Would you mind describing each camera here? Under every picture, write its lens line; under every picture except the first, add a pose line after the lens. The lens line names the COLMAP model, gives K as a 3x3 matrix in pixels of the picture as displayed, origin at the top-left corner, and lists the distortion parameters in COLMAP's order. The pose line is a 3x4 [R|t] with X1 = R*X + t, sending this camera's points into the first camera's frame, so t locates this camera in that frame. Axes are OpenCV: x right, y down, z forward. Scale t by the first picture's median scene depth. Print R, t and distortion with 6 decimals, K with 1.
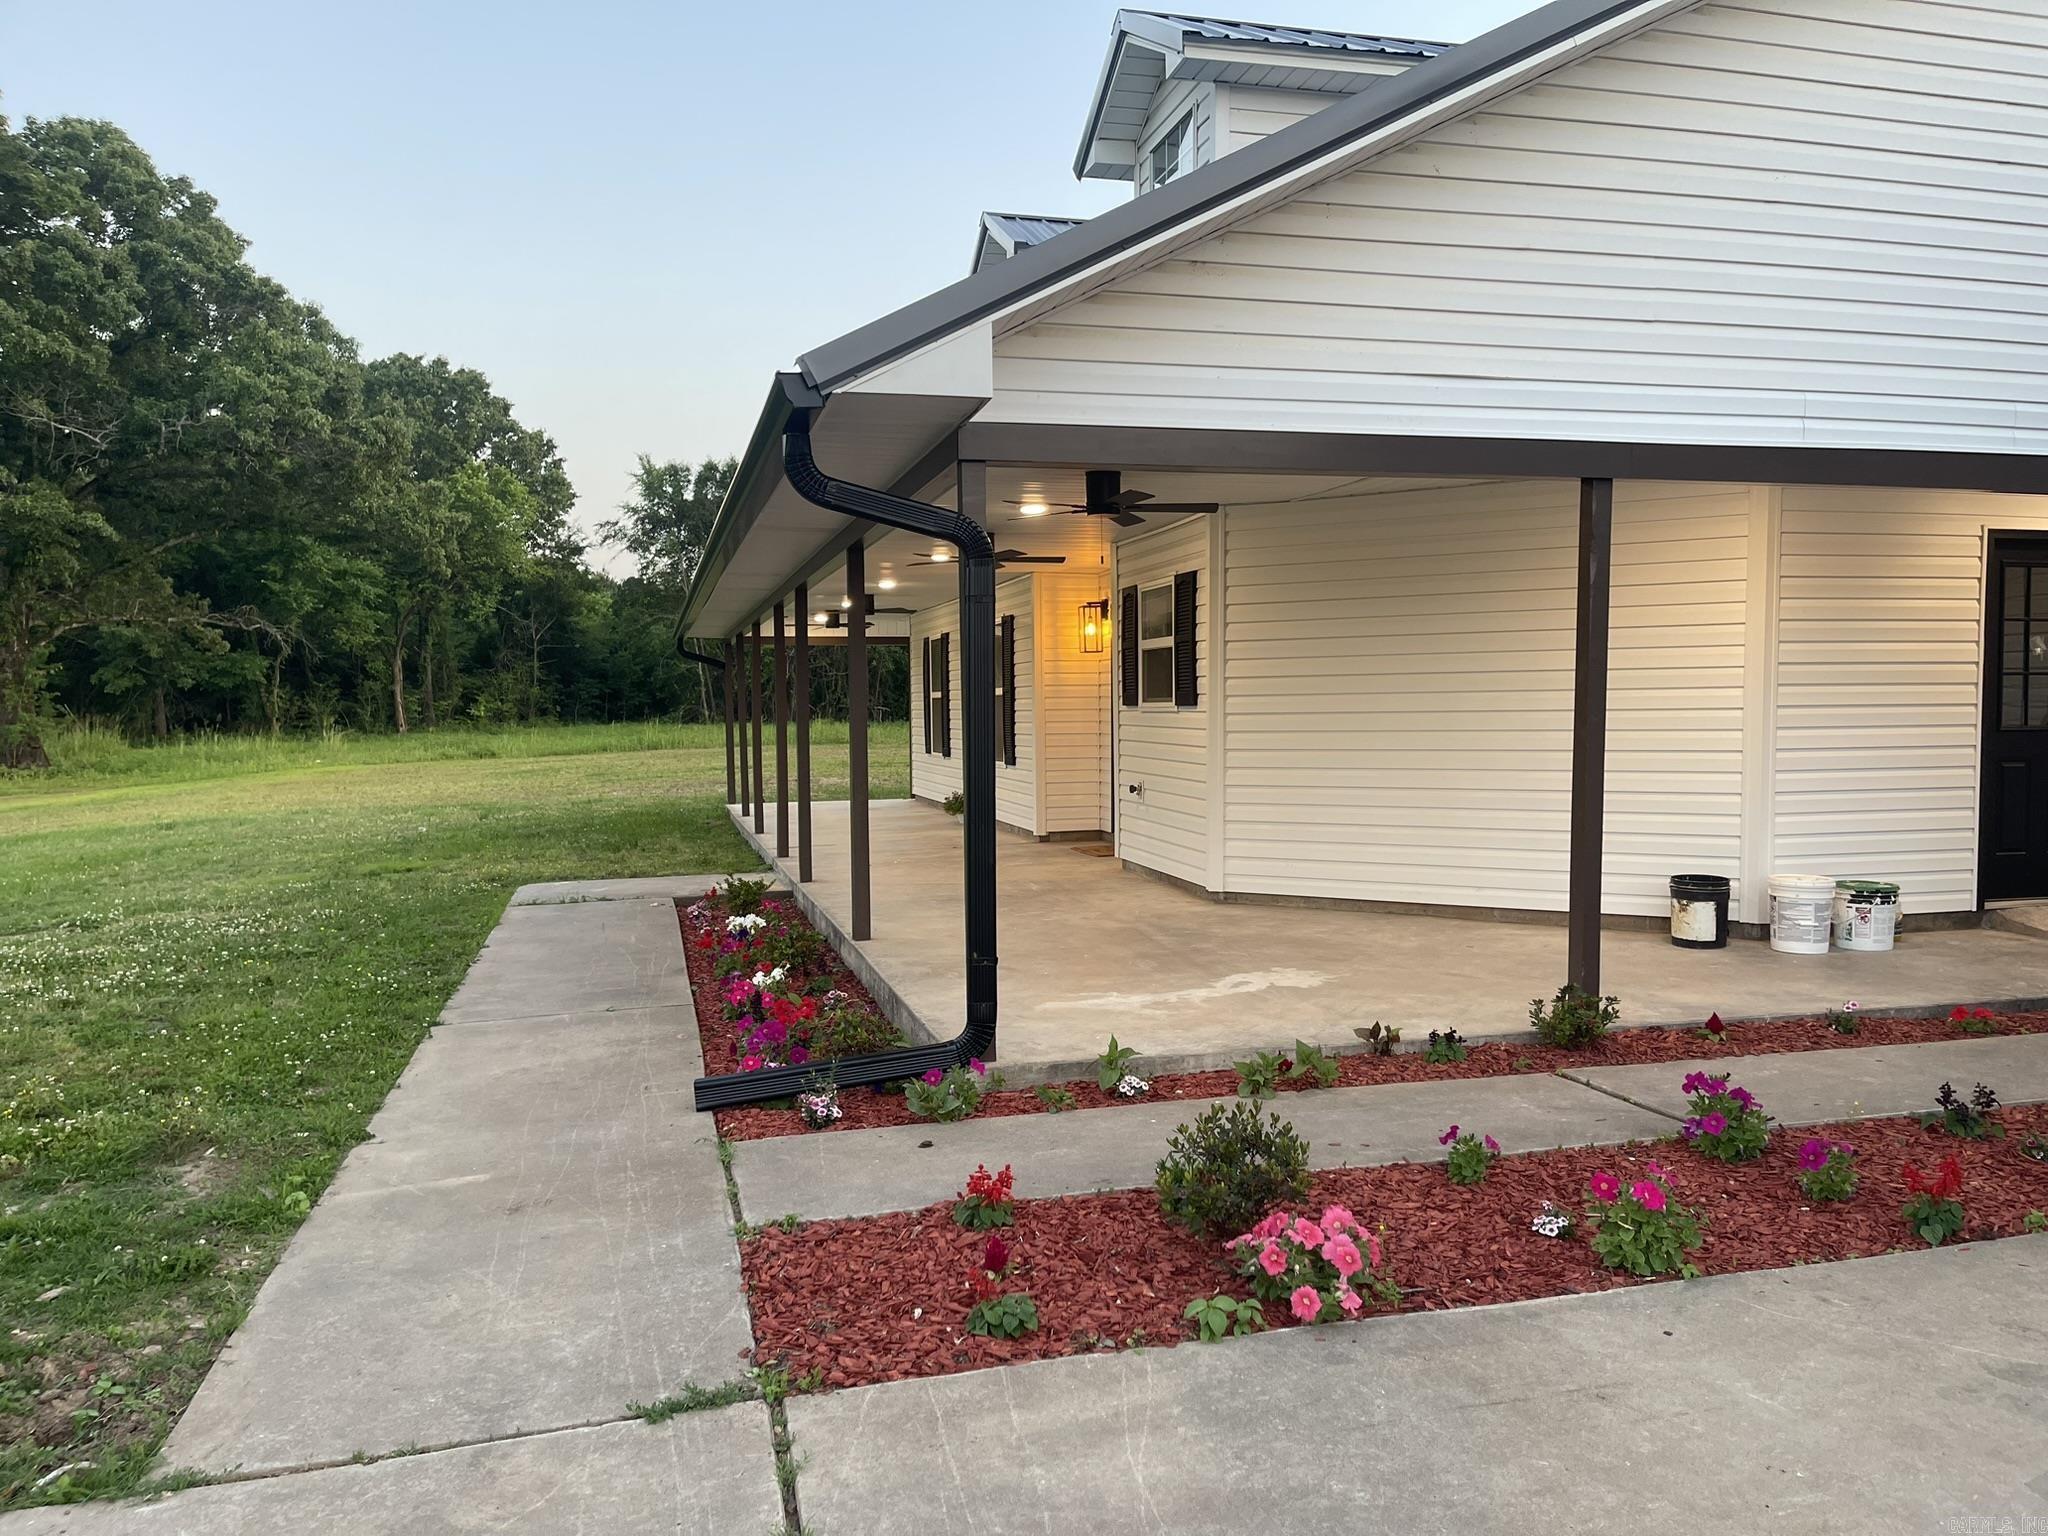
lens RADIAL K [[1549.2, 0, 1030.7], [0, 1549.2, 769.8], [0, 0, 1]] dist [0.051811, -0.043408]
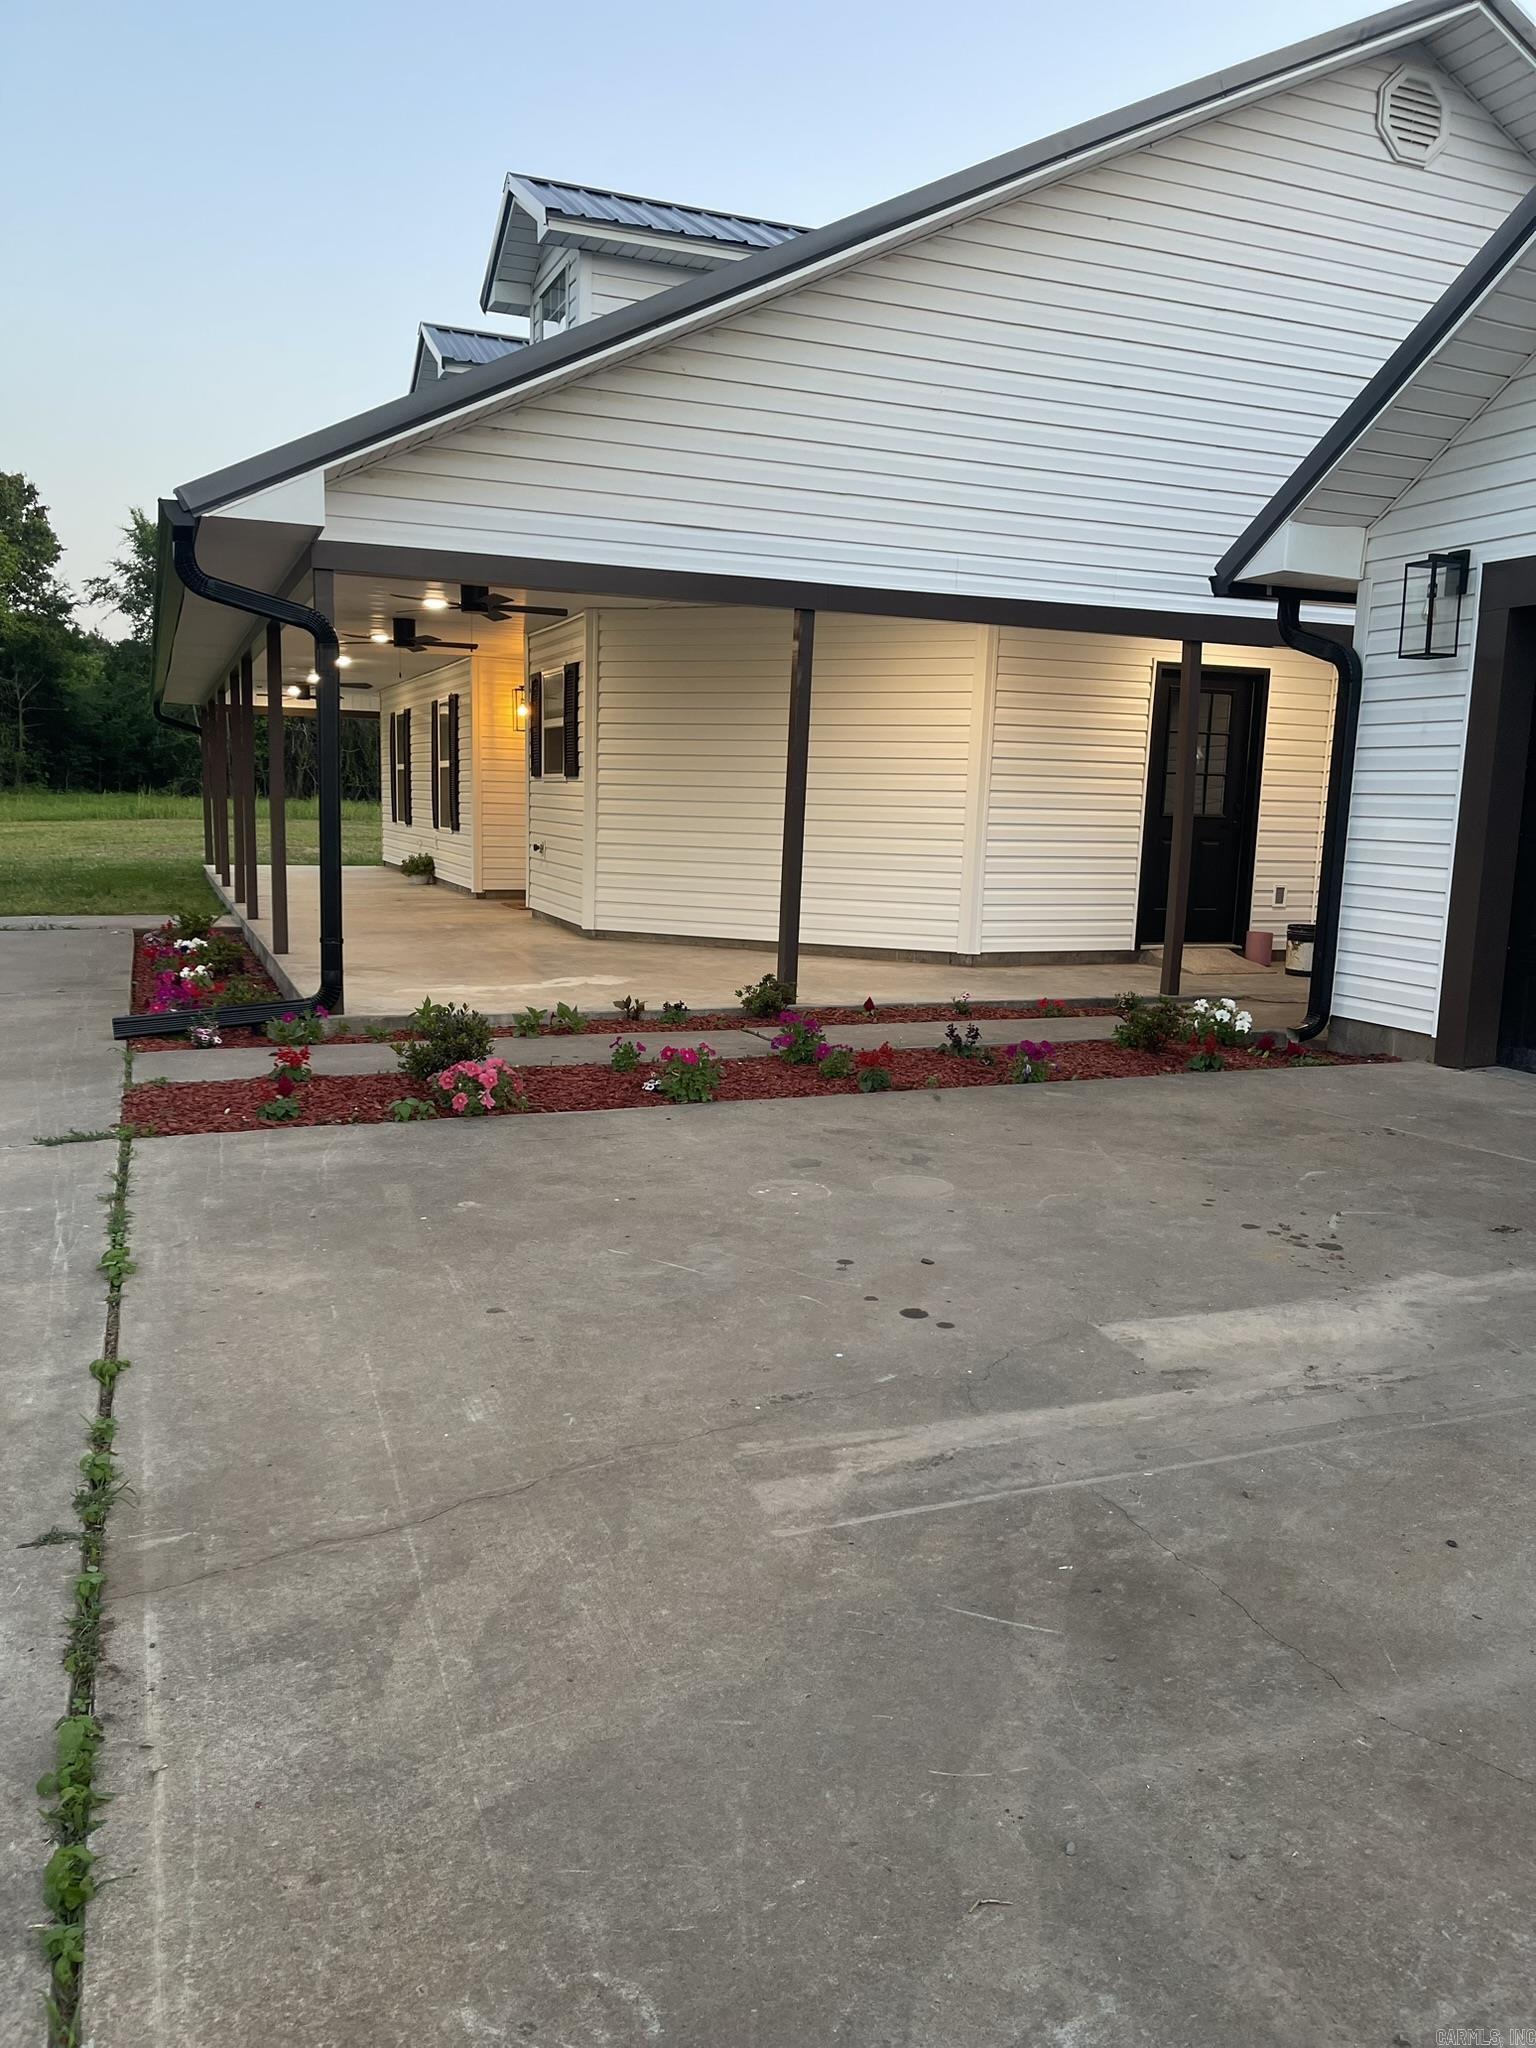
lens RADIAL K [[1549.2, 0, 763.3], [0, 1549.2, 1041.5], [0, 0, 1]] dist [0.051811, -0.043408]
pose [[0.991164, 0.017651, 0.131462, 0.063886], [-0.032340, 0.993356, 0.110449, 0.017386], [-0.128639, -0.113725, 0.985149, -0.162664]]
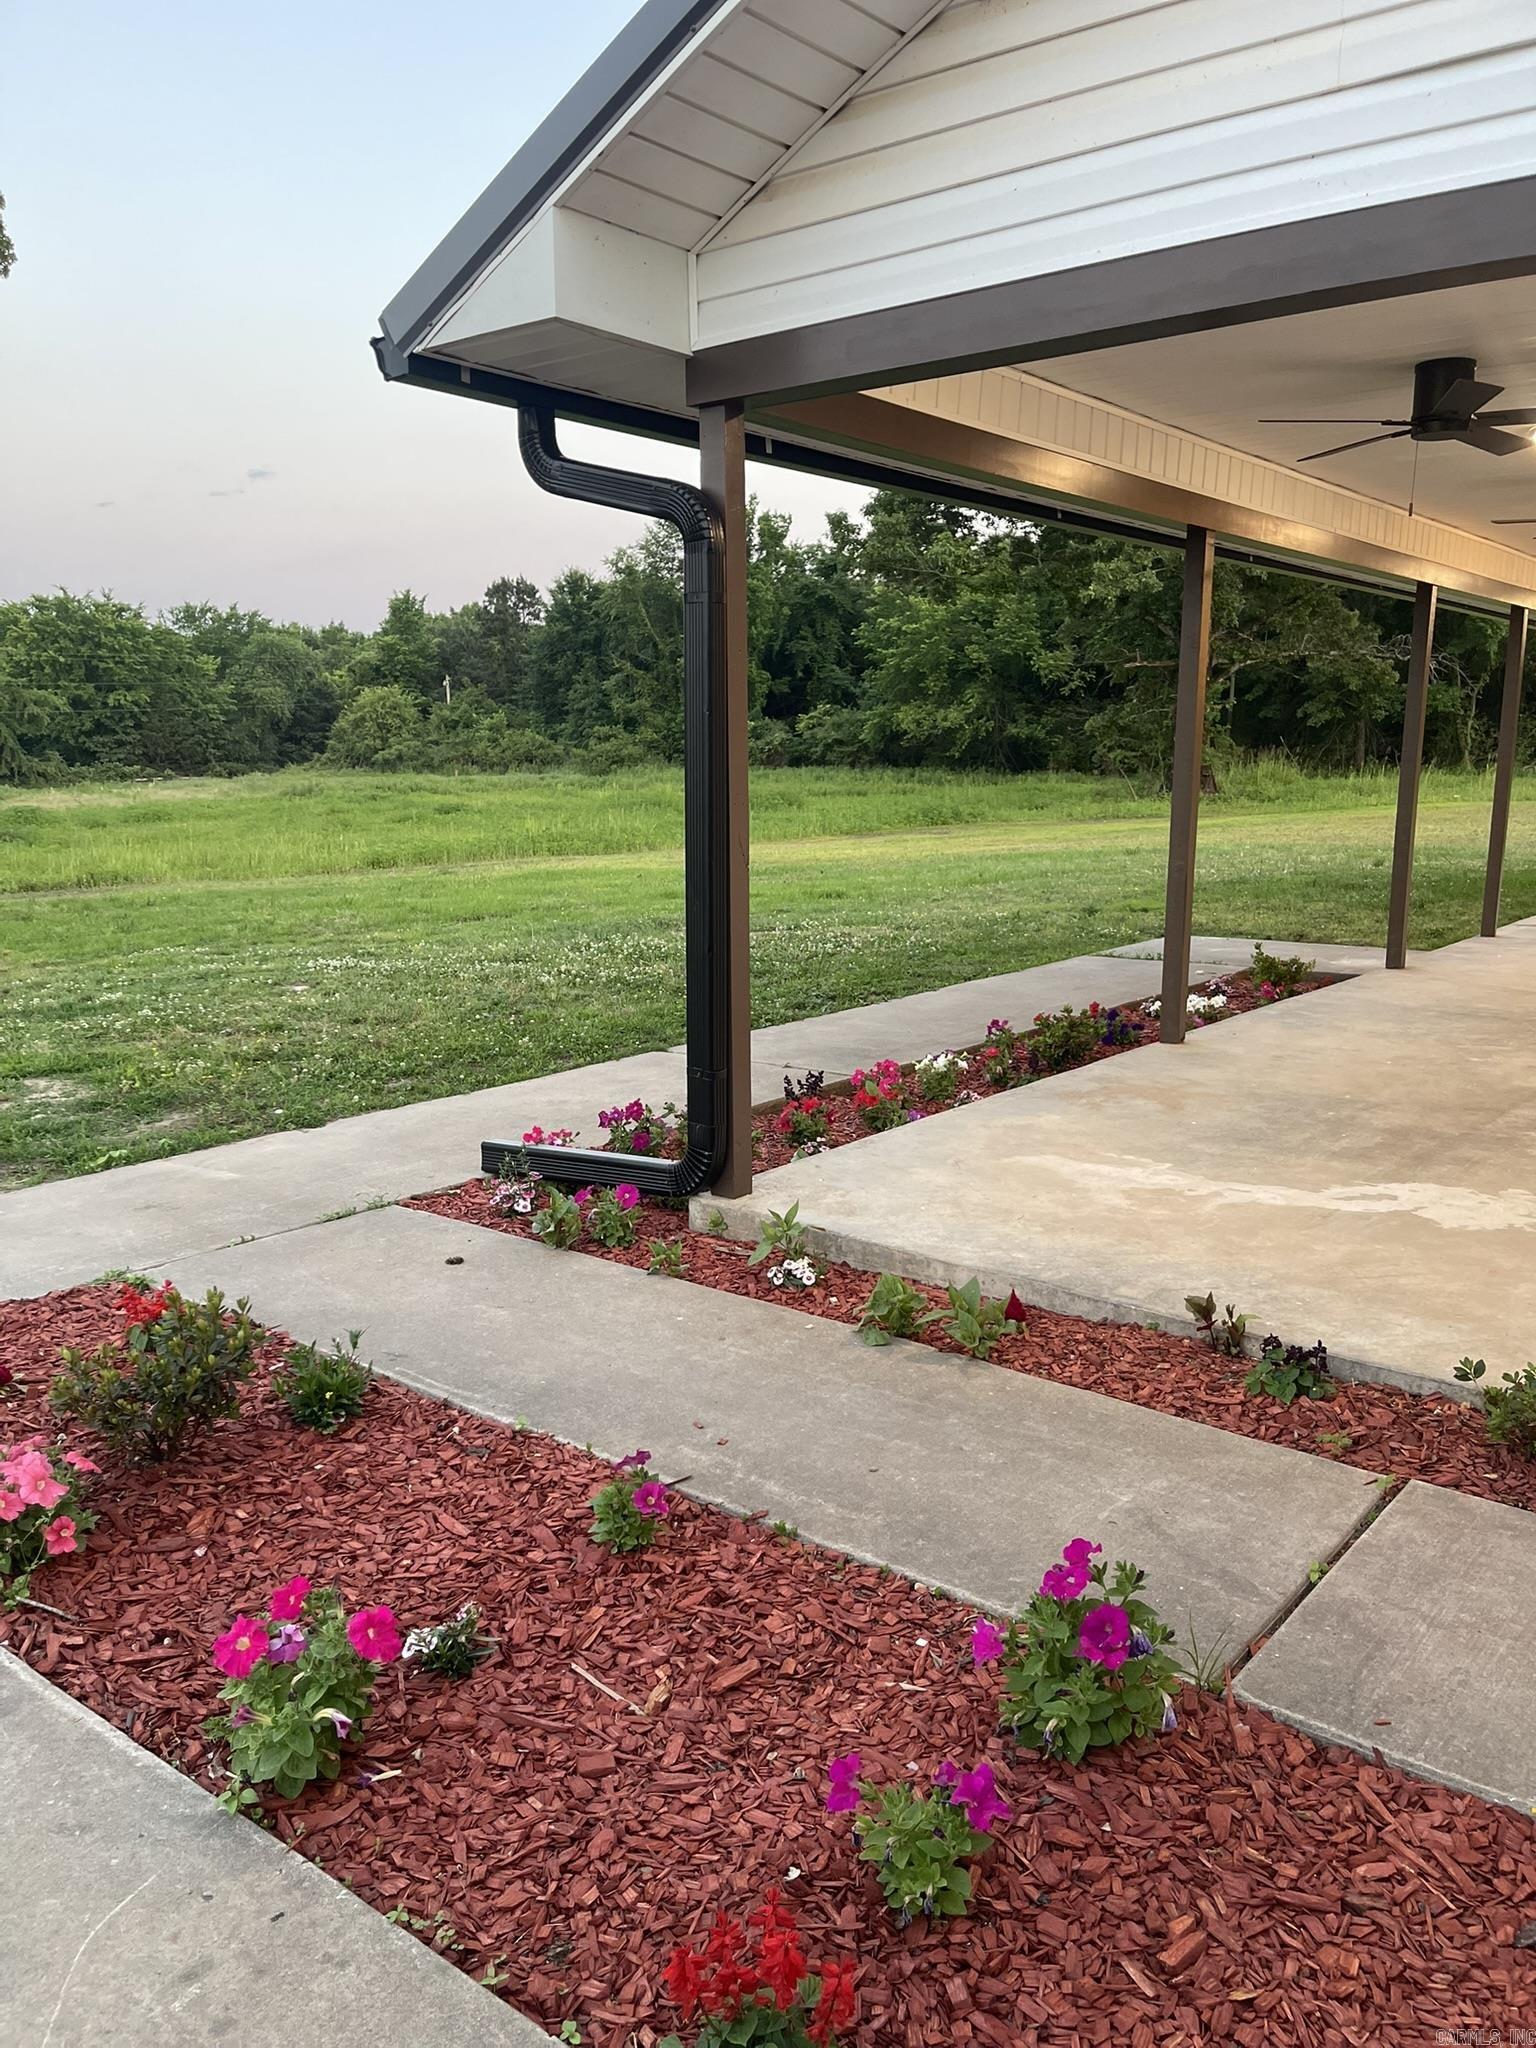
lens RADIAL K [[1549.2, 0, 763.3], [0, 1549.2, 1041.5], [0, 0, 1]] dist [0.051811, -0.043408]
pose [[0.599614, 0.158963, -0.784343, 0.226731], [-0.039322, 0.984743, 0.169517, -0.010484], [0.799323, -0.070802, 0.596716, 0.206022]]
